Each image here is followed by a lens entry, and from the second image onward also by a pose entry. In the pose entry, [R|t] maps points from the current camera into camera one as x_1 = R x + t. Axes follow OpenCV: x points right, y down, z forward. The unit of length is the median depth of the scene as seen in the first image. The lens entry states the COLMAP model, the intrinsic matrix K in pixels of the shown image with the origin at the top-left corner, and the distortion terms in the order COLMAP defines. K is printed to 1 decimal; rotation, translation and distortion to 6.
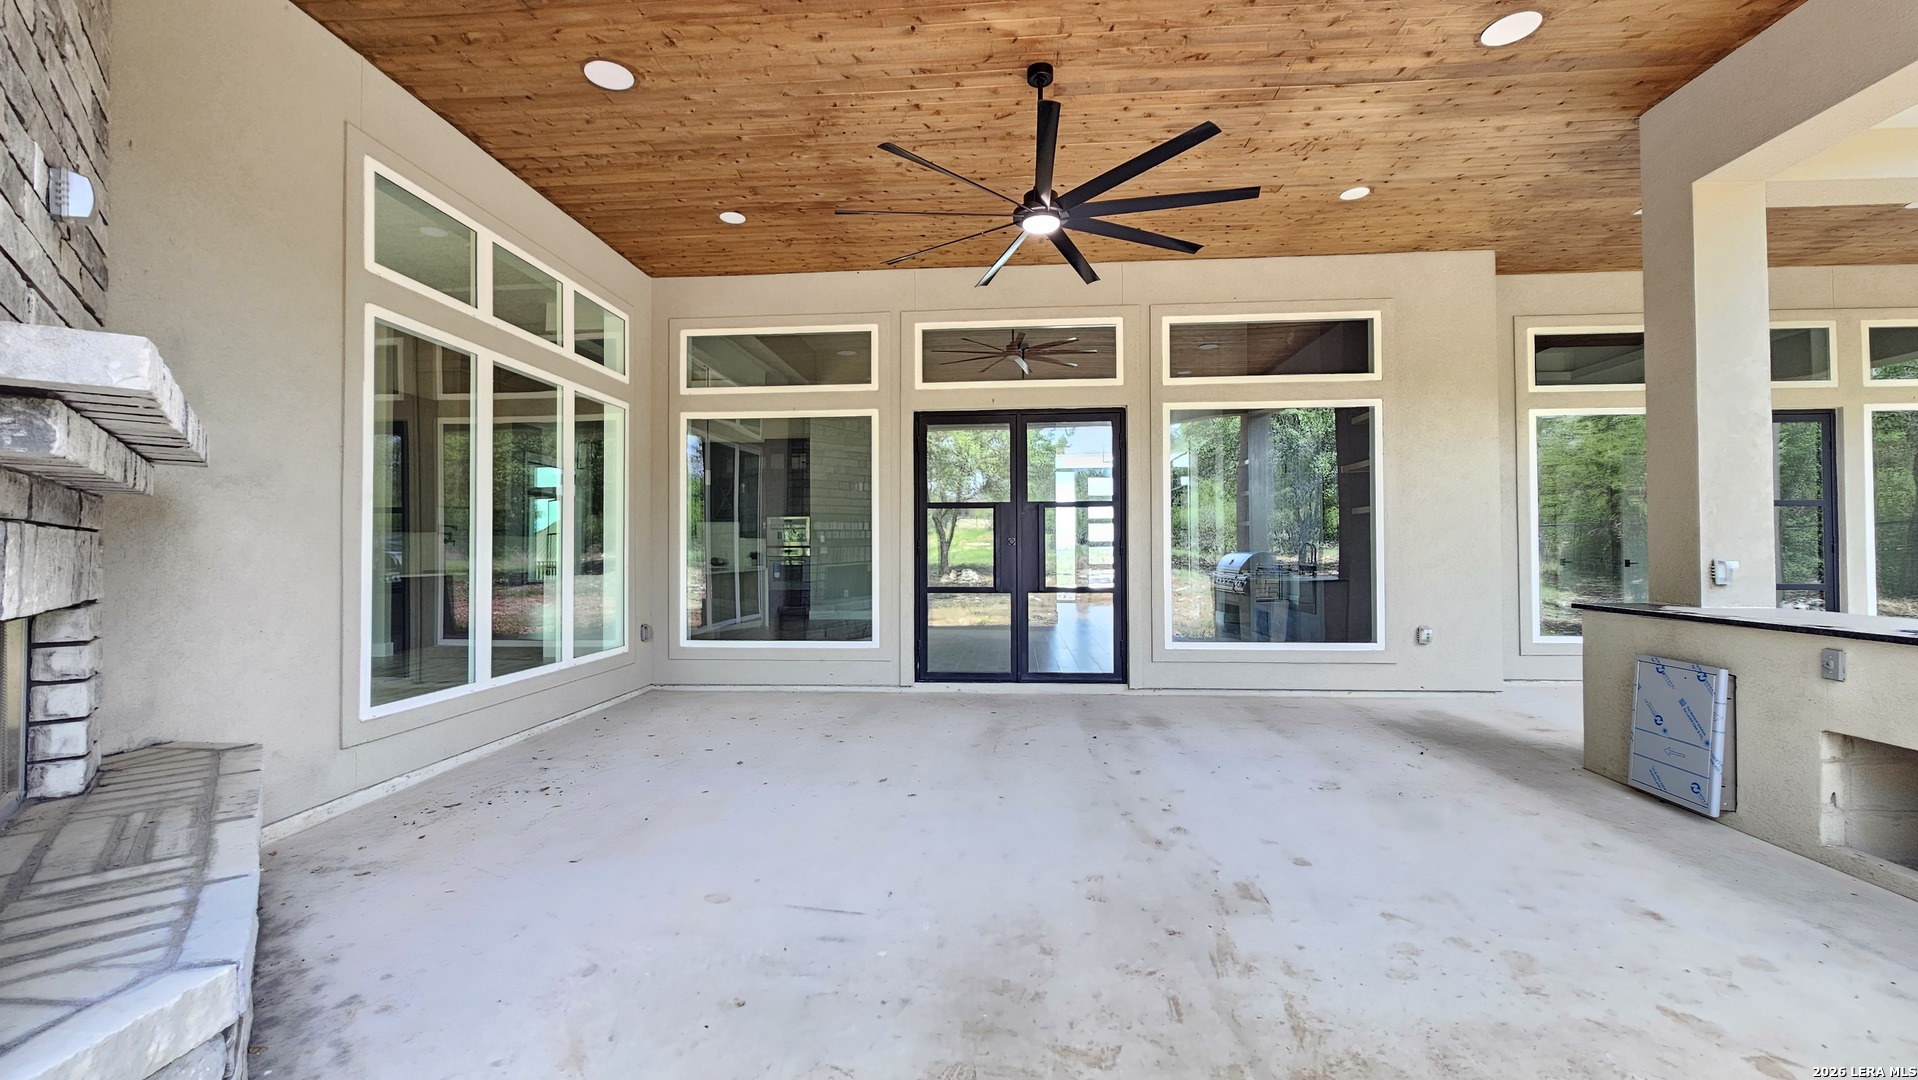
lens RADIAL K [[782.2, 0, 951.2], [0, 782.2, 538.6], [0, 0, 1]] dist [-0.000485, -0.000420]
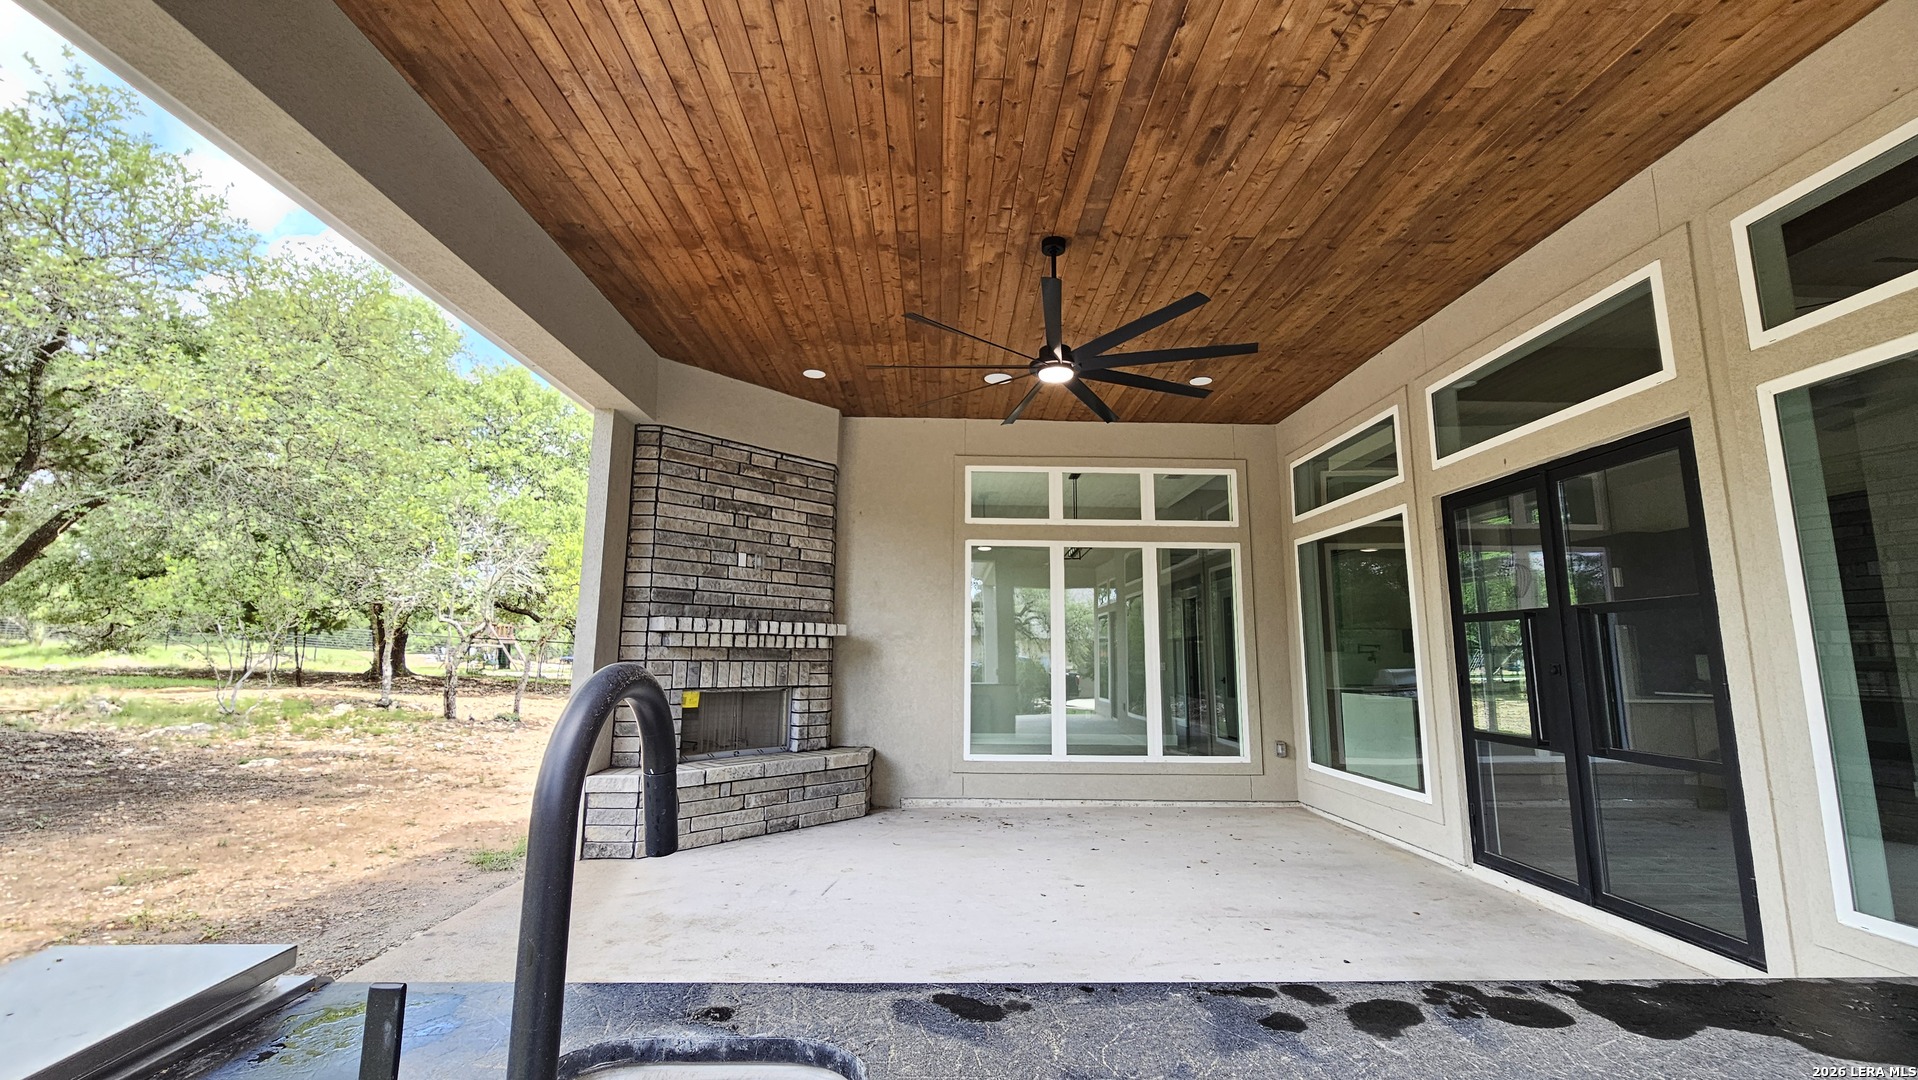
lens RADIAL K [[782.2, 0, 951.2], [0, 782.2, 538.6], [0, 0, 1]] dist [-0.000485, -0.000420]
pose [[0.094894, -0.146472, -0.984653, 1.139505], [0.005987, 0.989182, -0.146569, -0.018625], [0.995469, 0.008014, 0.094744, 0.757896]]
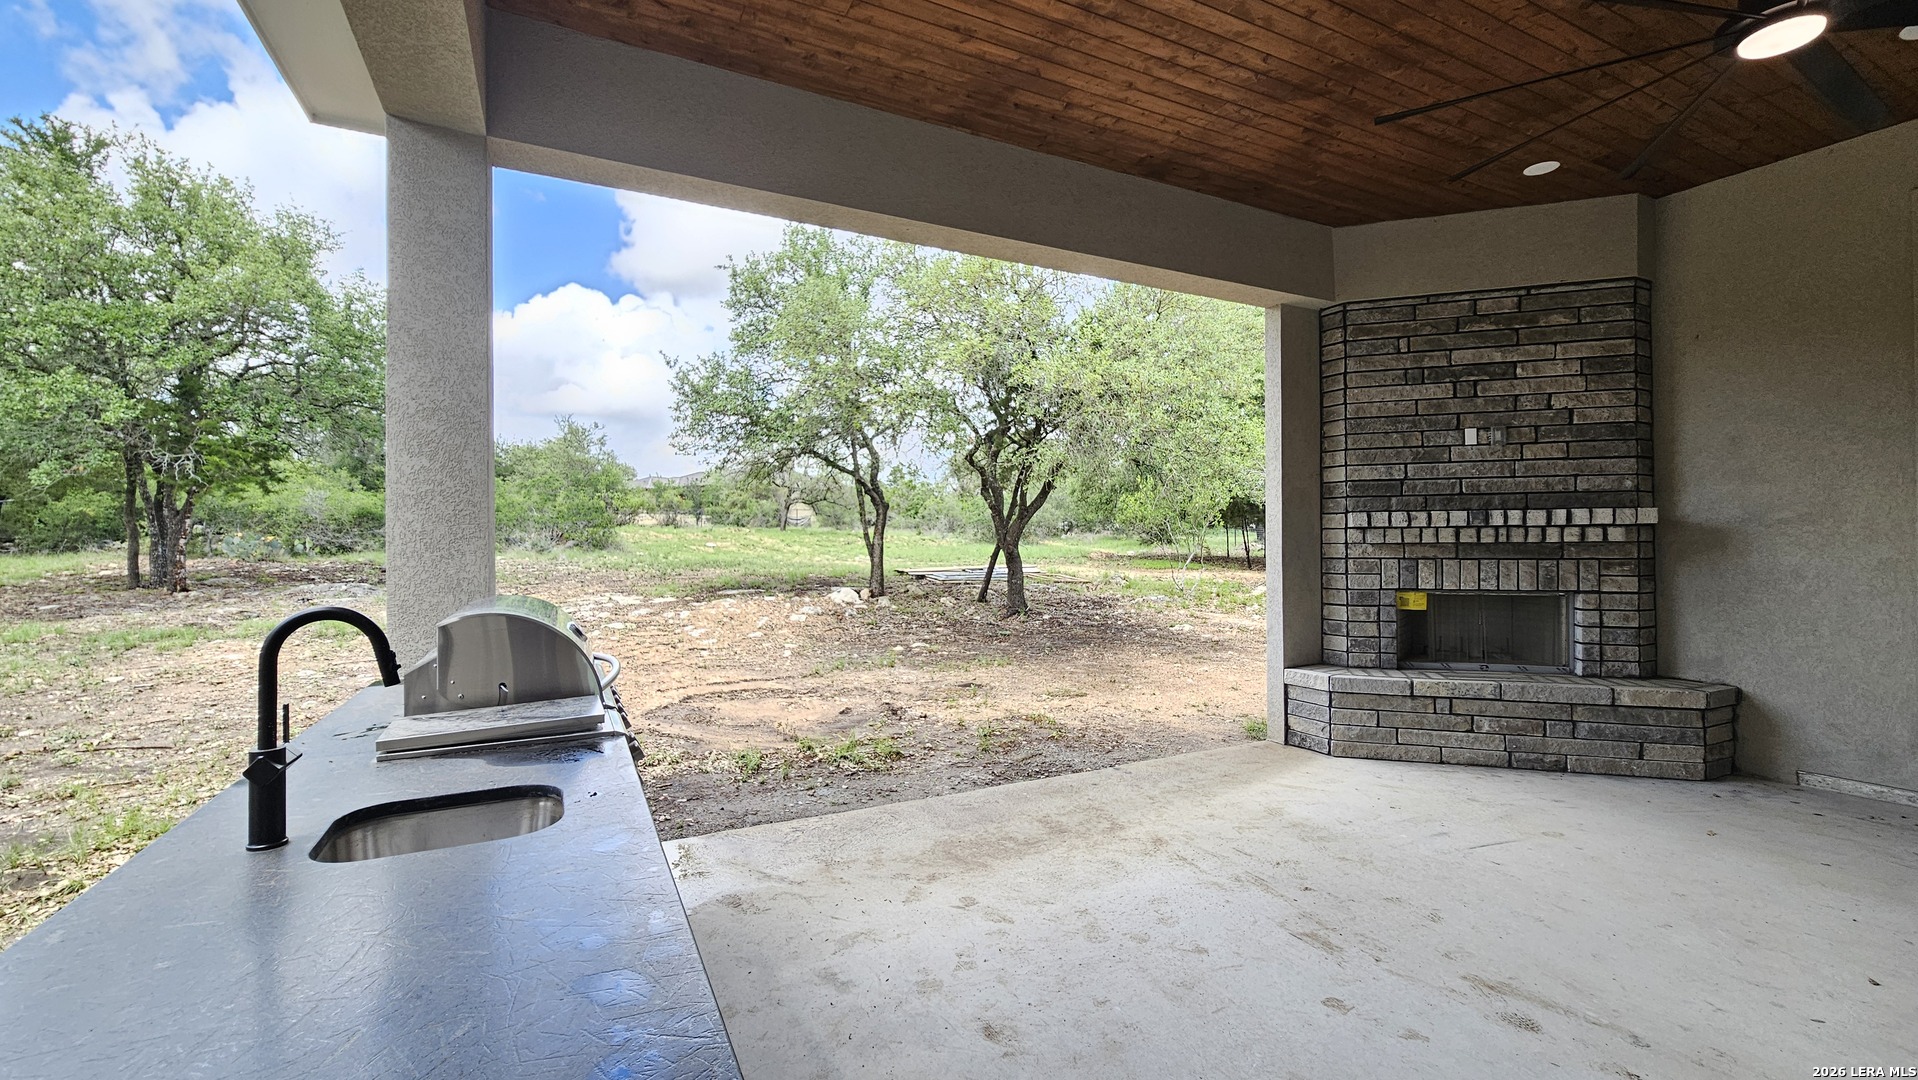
lens RADIAL K [[782.2, 0, 951.2], [0, 782.2, 538.6], [0, 0, 1]] dist [-0.000485, -0.000420]
pose [[-0.855815, 0.006840, -0.517236, 0.930667], [0.016251, 0.999775, -0.013667, -0.039068], [0.517026, -0.020102, -0.855734, 1.167239]]
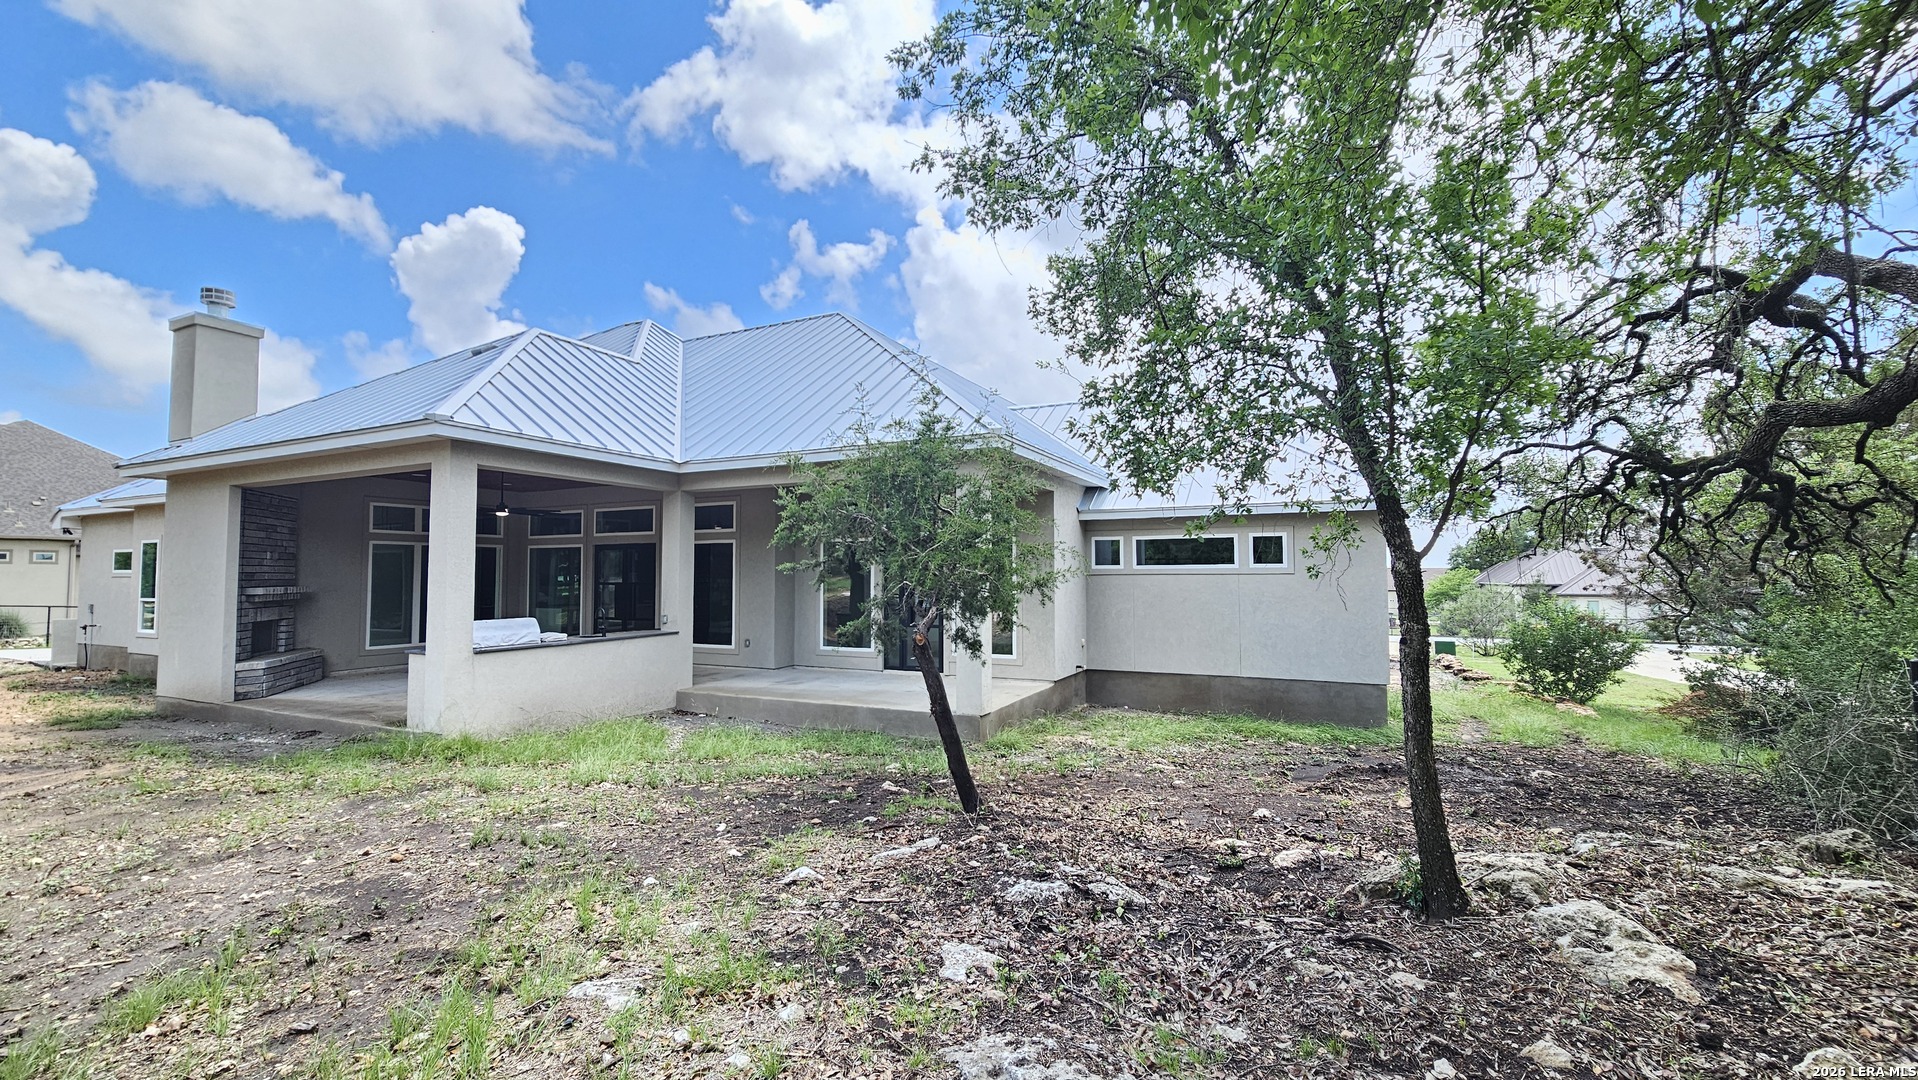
lens RADIAL K [[782.2, 0, 951.2], [0, 782.2, 538.6], [0, 0, 1]] dist [-0.000485, -0.000420]
pose [[0.923798, -0.018436, -0.382436, 3.257225], [0.006806, 0.999473, -0.031742, -0.167351], [0.382820, 0.026720, 0.923437, -1.411984]]
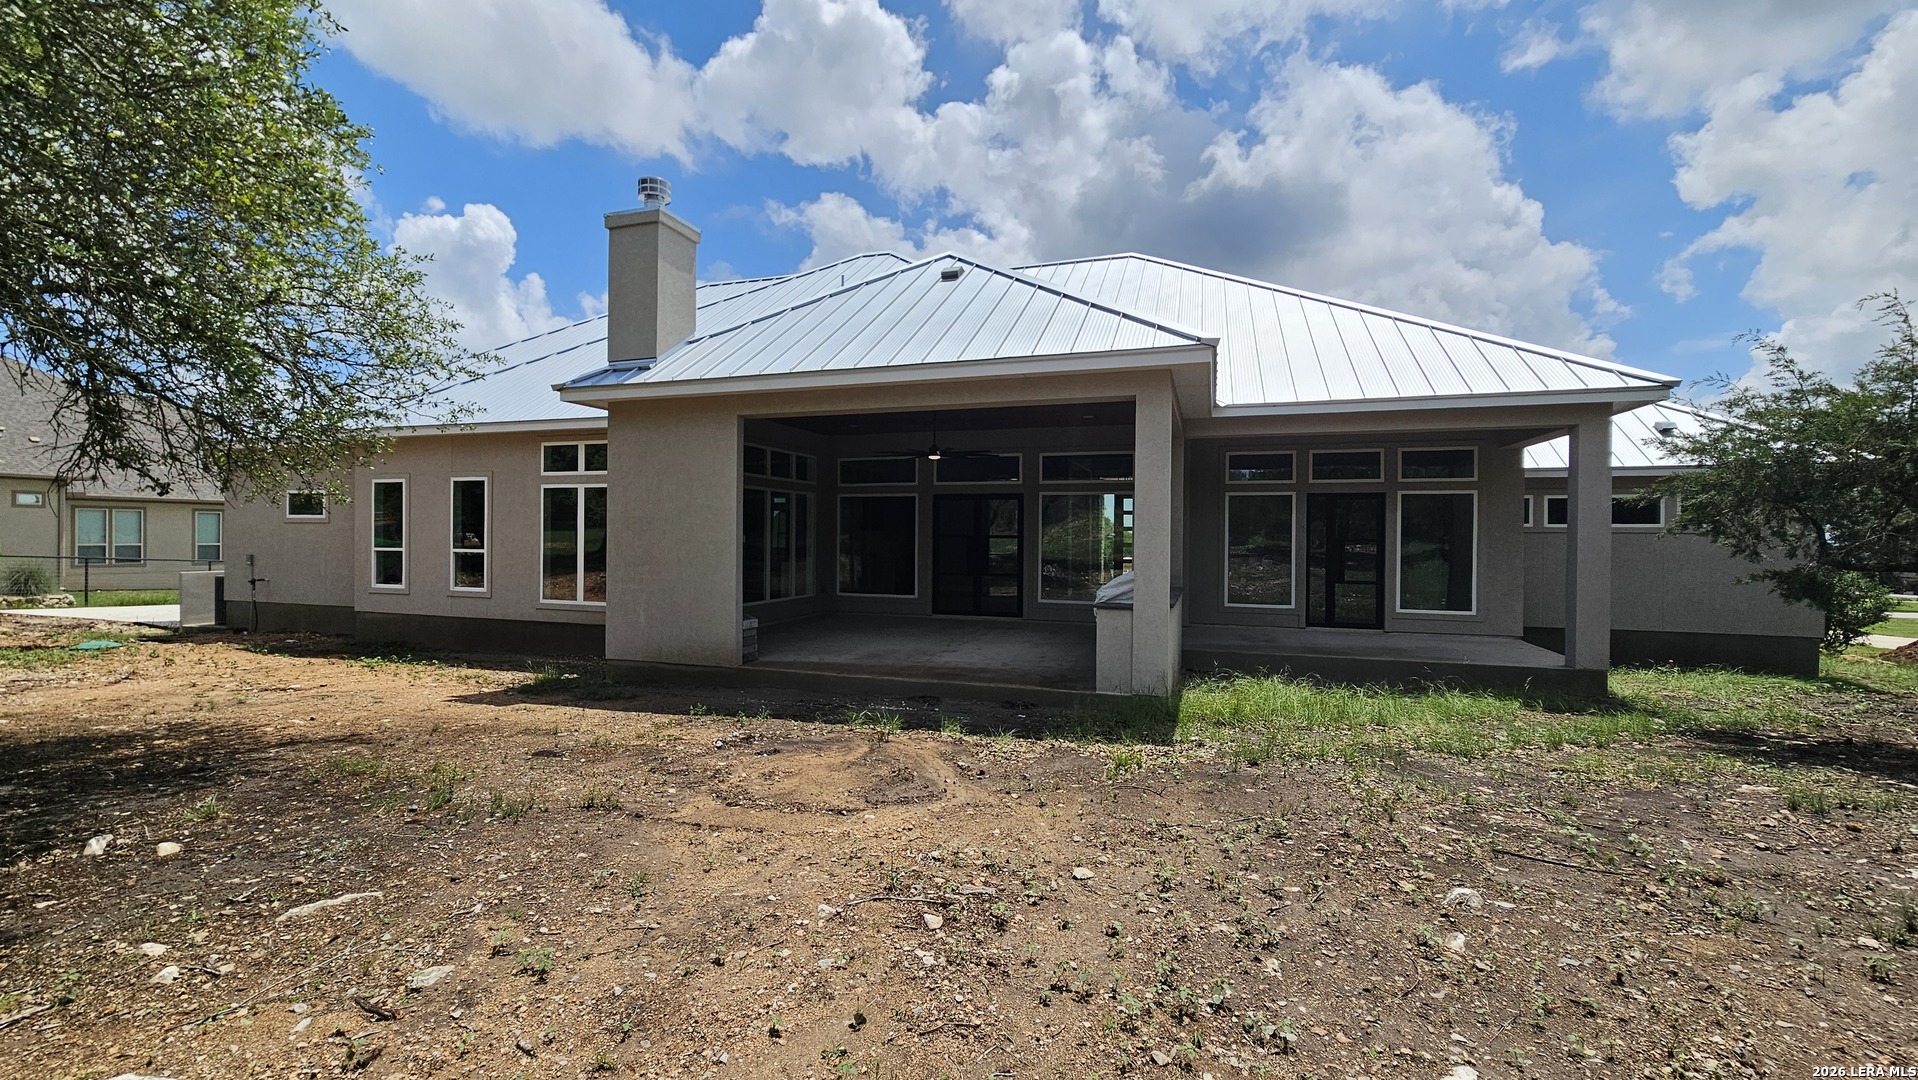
lens RADIAL K [[782.2, 0, 951.2], [0, 782.2, 538.6], [0, 0, 1]] dist [-0.000485, -0.000420]
pose [[0.970297, 0.011556, -0.241642, 0.946902], [-0.006872, 0.999772, 0.020218, -0.139063], [0.241821, -0.017956, 0.970155, -2.036910]]
